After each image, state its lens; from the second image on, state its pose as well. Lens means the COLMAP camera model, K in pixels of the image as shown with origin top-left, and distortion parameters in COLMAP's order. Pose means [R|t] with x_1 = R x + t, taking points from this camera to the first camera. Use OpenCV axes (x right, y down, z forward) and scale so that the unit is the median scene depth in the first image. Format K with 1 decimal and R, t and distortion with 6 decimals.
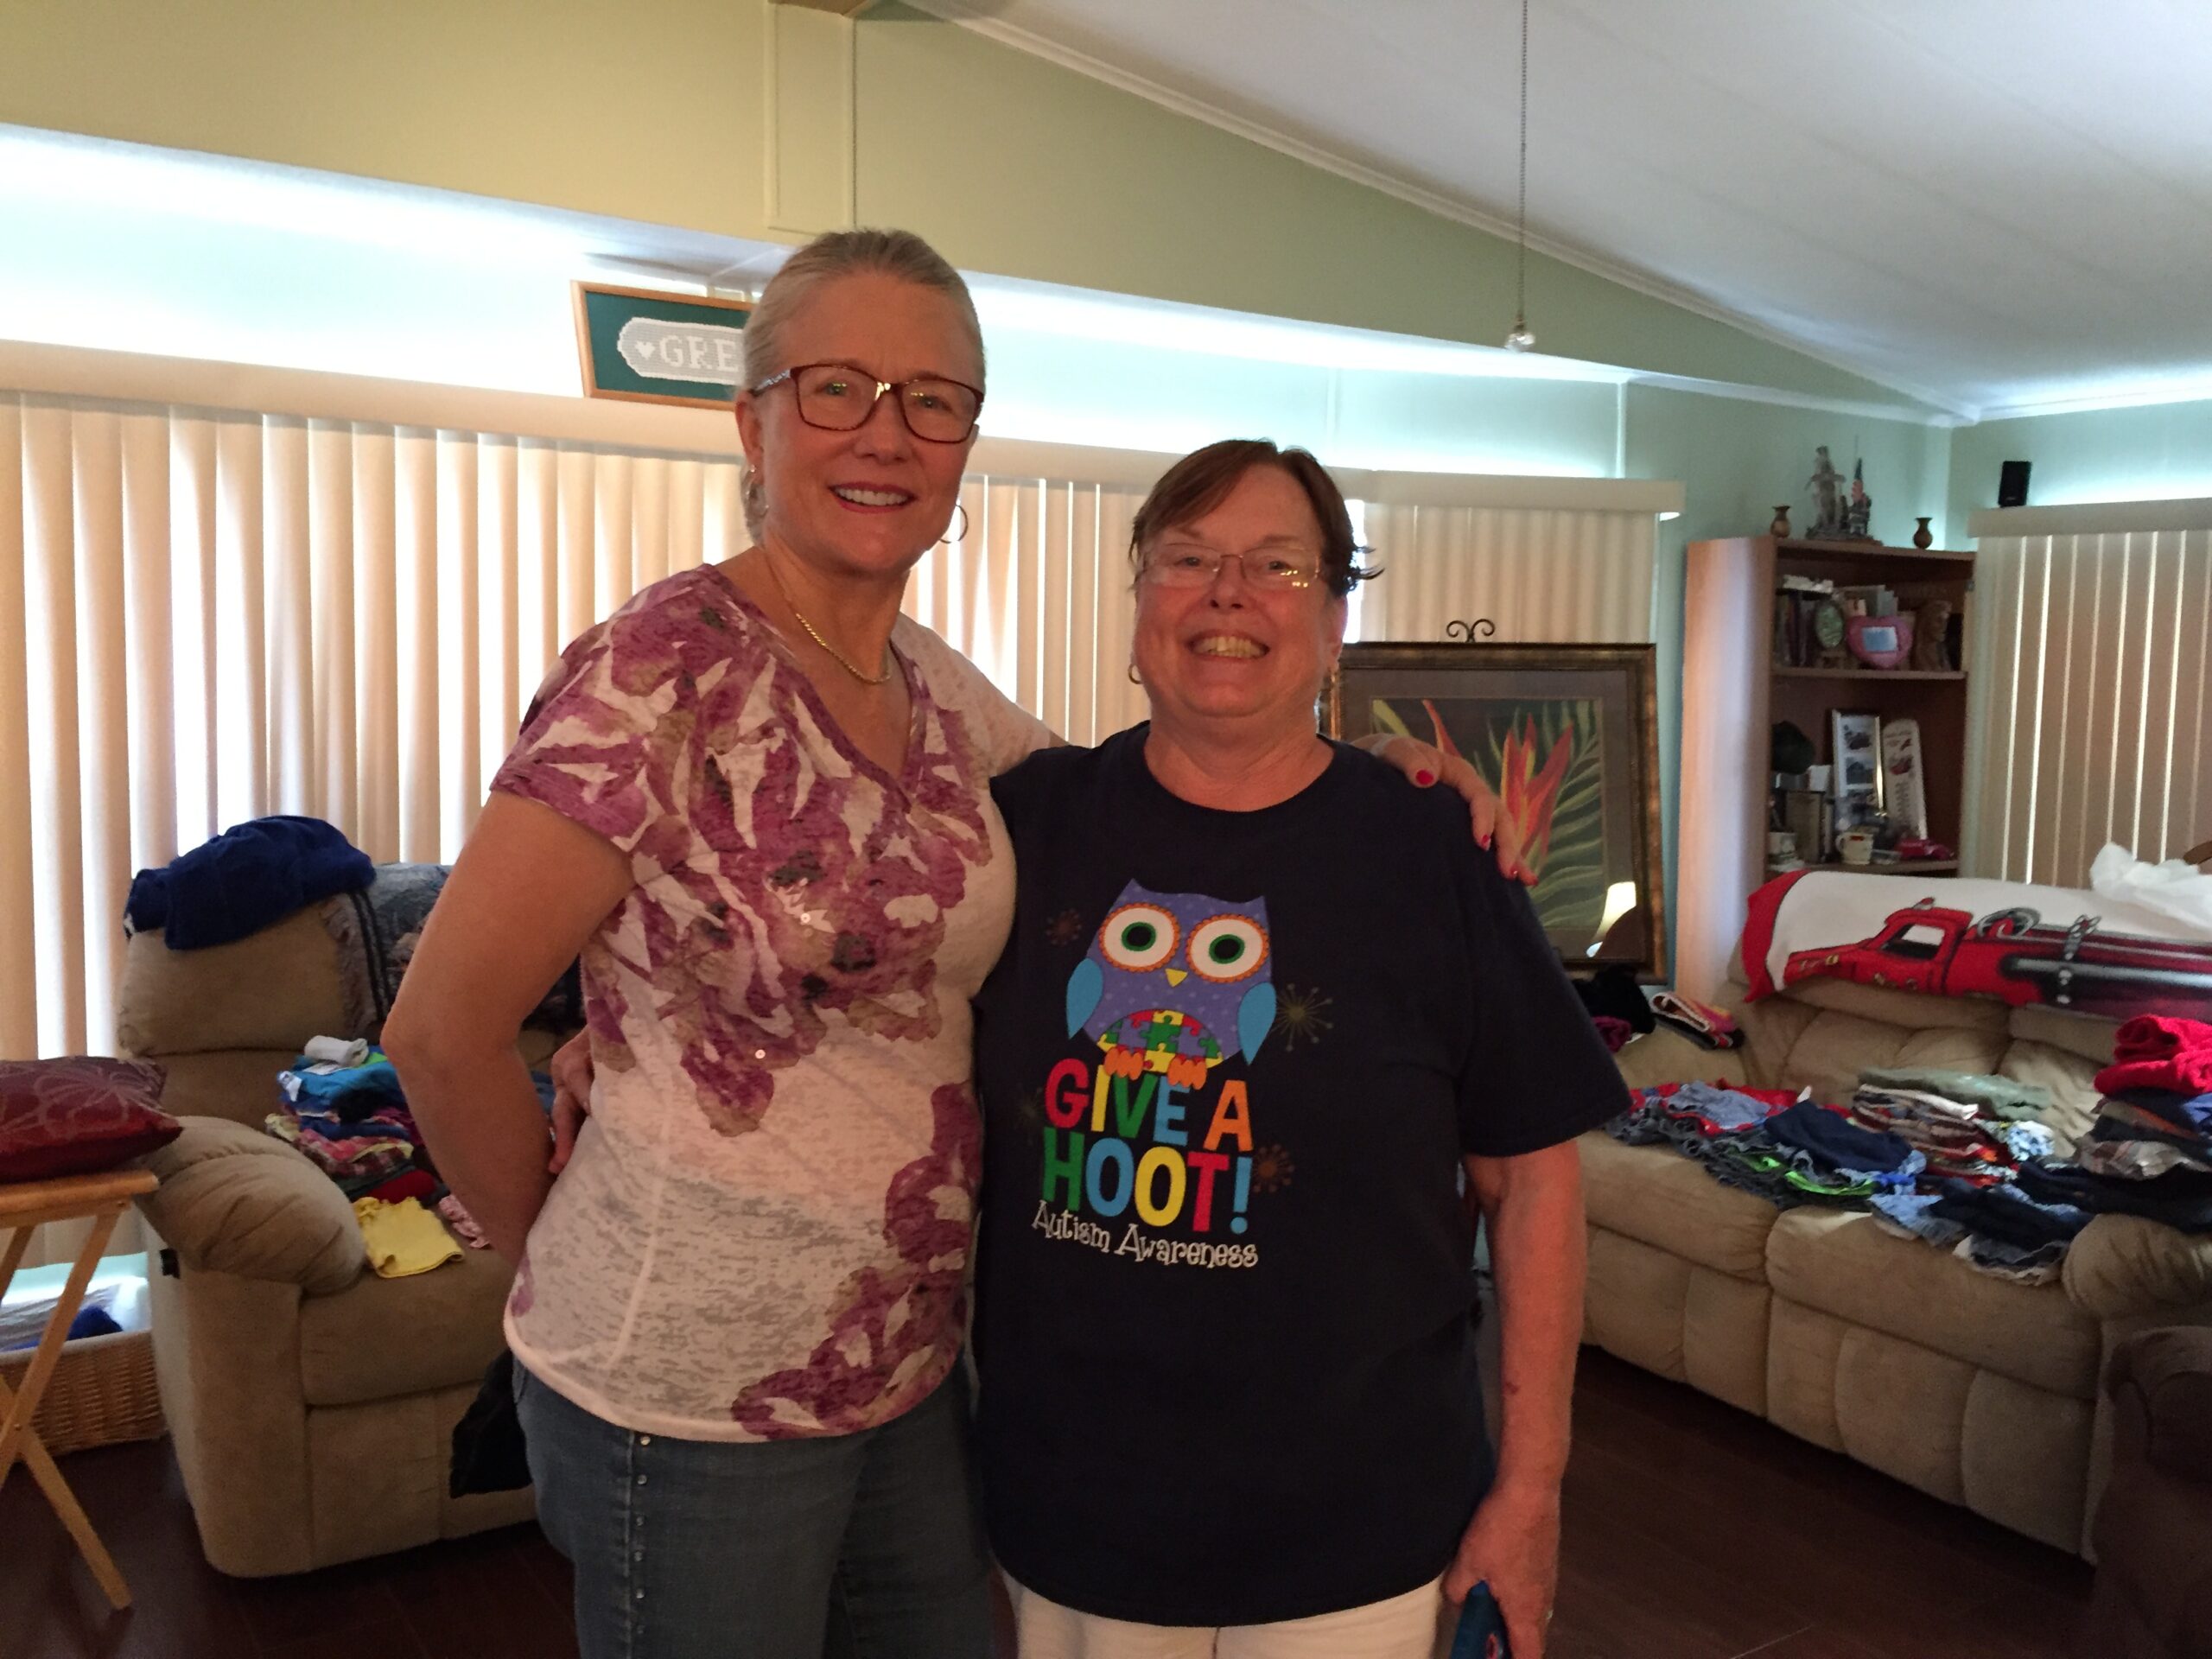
lens RADIAL K [[1935.6, 0, 1106.0], [0, 1935.6, 829.5], [0, 0, 1]] dist [0.078779, -0.008166]
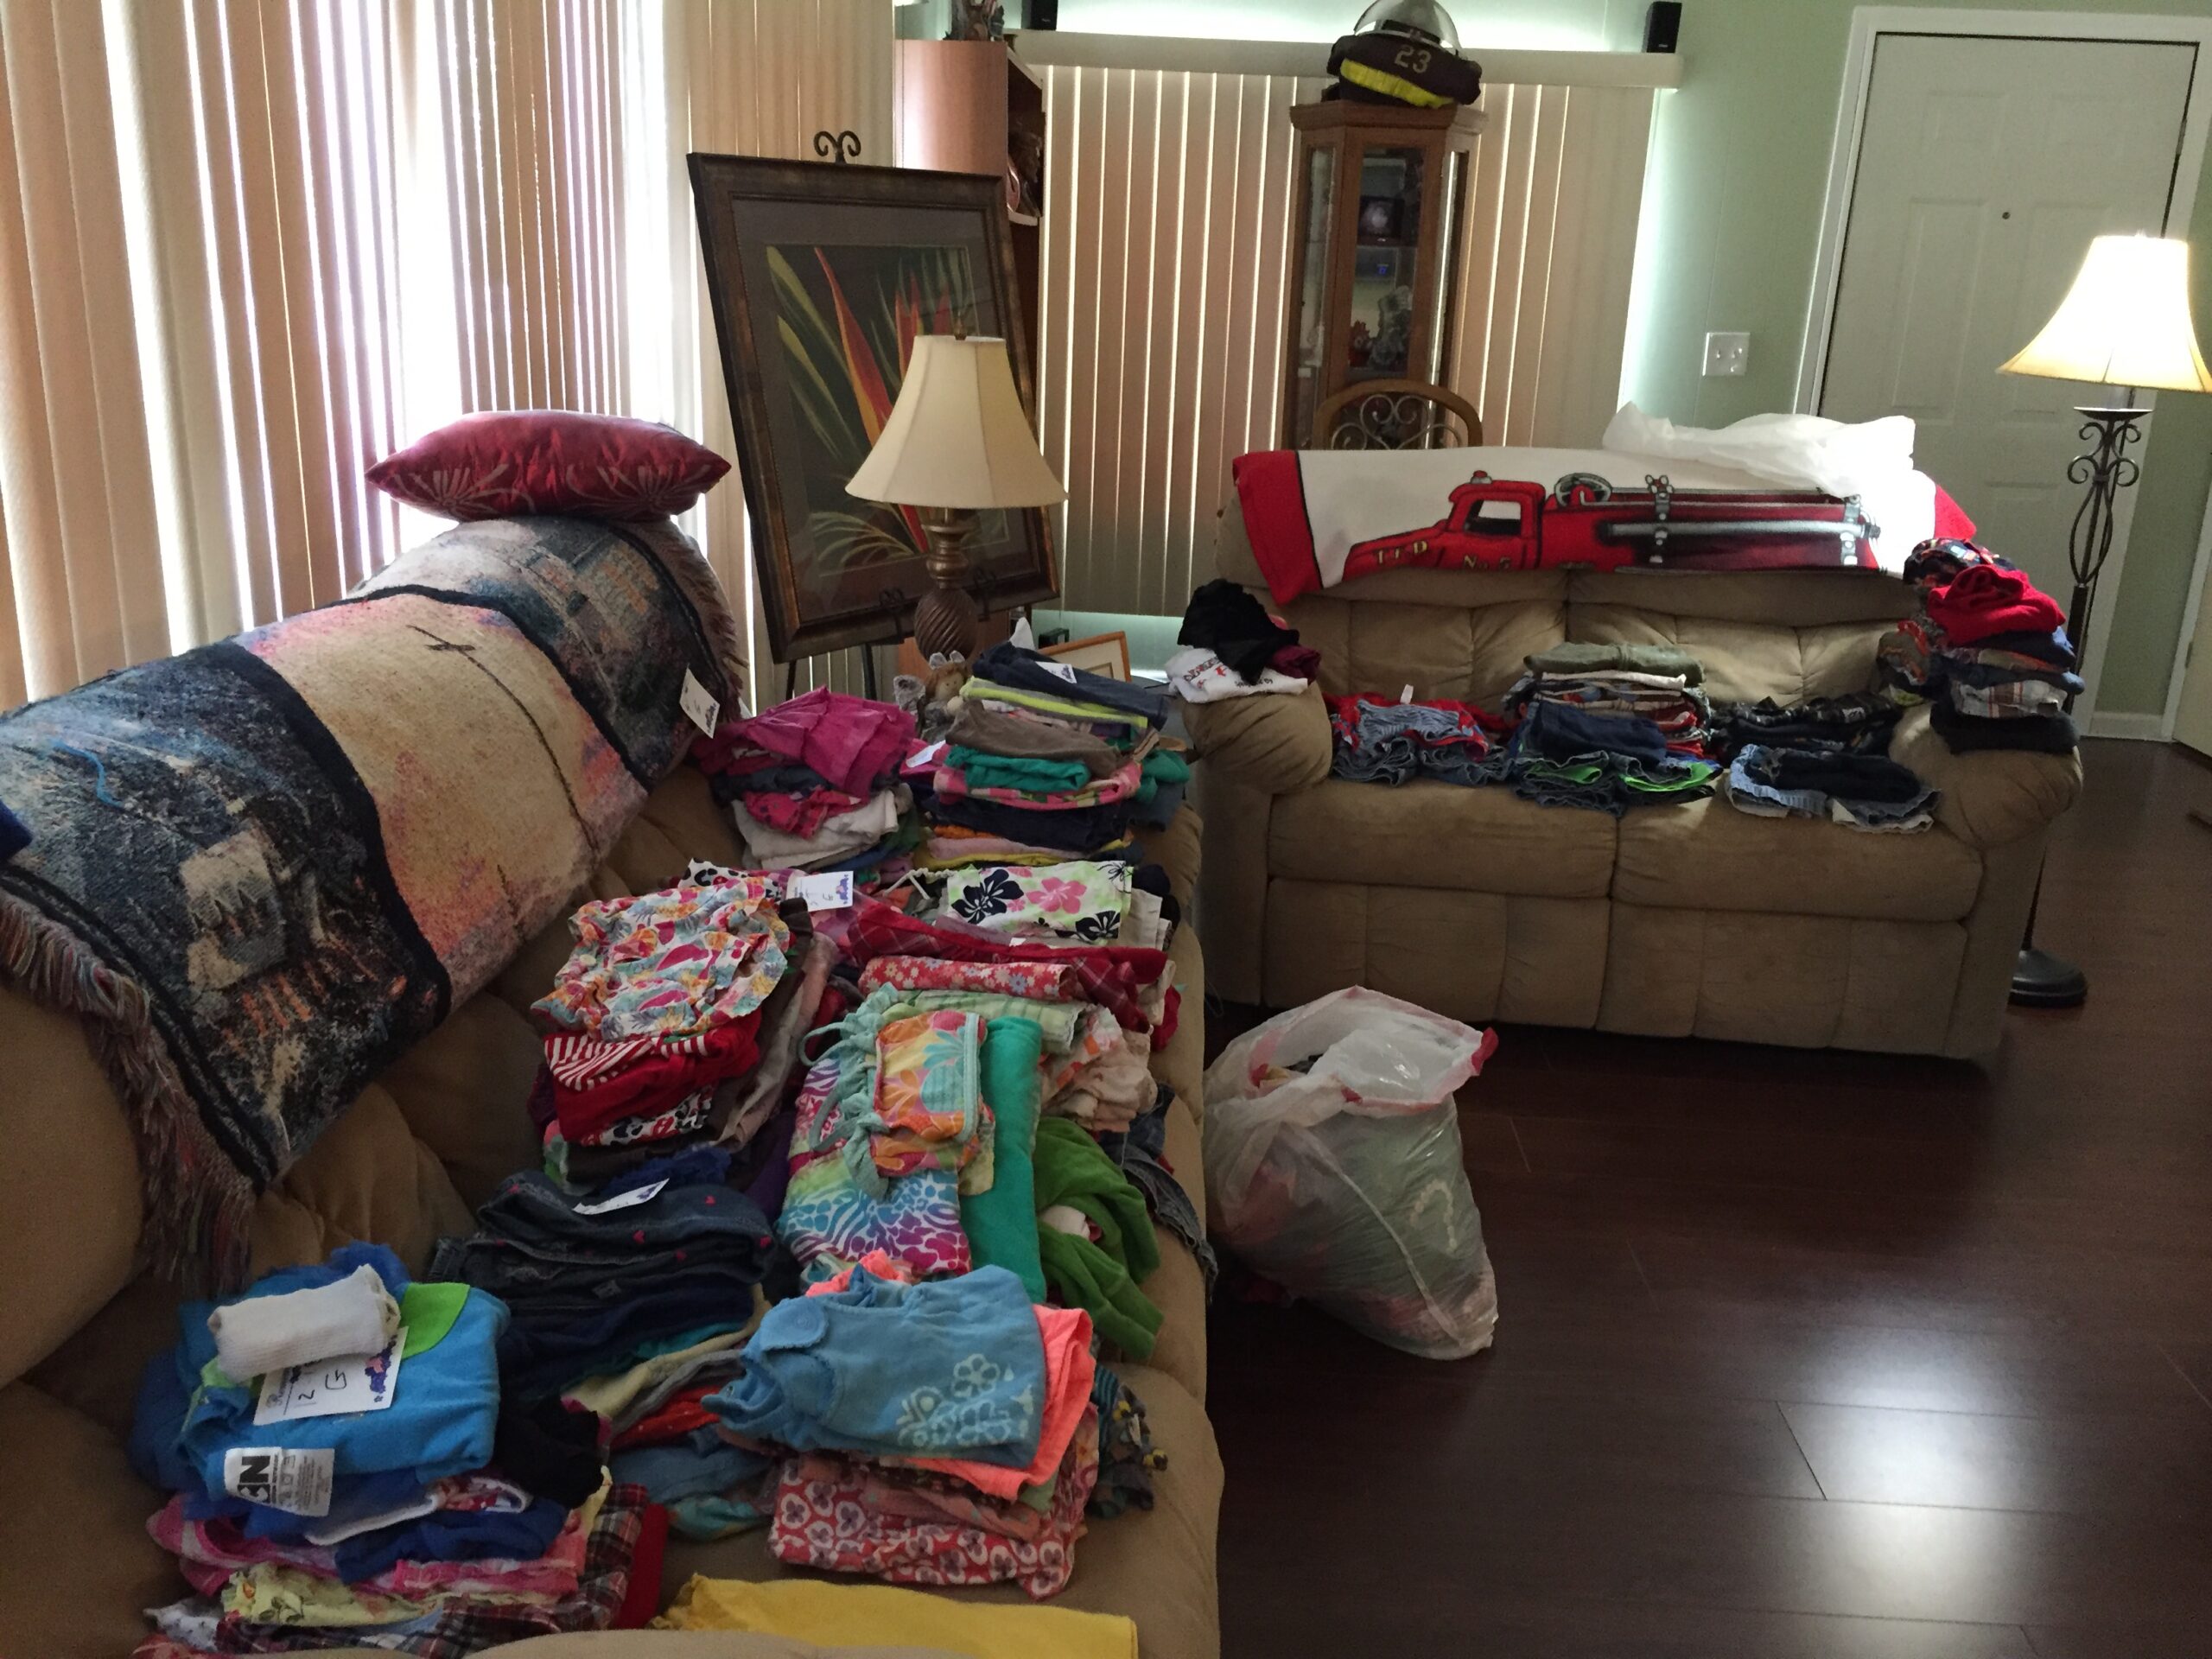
lens RADIAL K [[1935.6, 0, 1106.0], [0, 1935.6, 829.5], [0, 0, 1]] dist [0.078779, -0.008166]
pose [[0.580315, -0.230951, 0.780959, -0.512563], [0.042228, 0.966190, 0.254350, -0.049525], [-0.813297, -0.114625, 0.570447, 0.622842]]
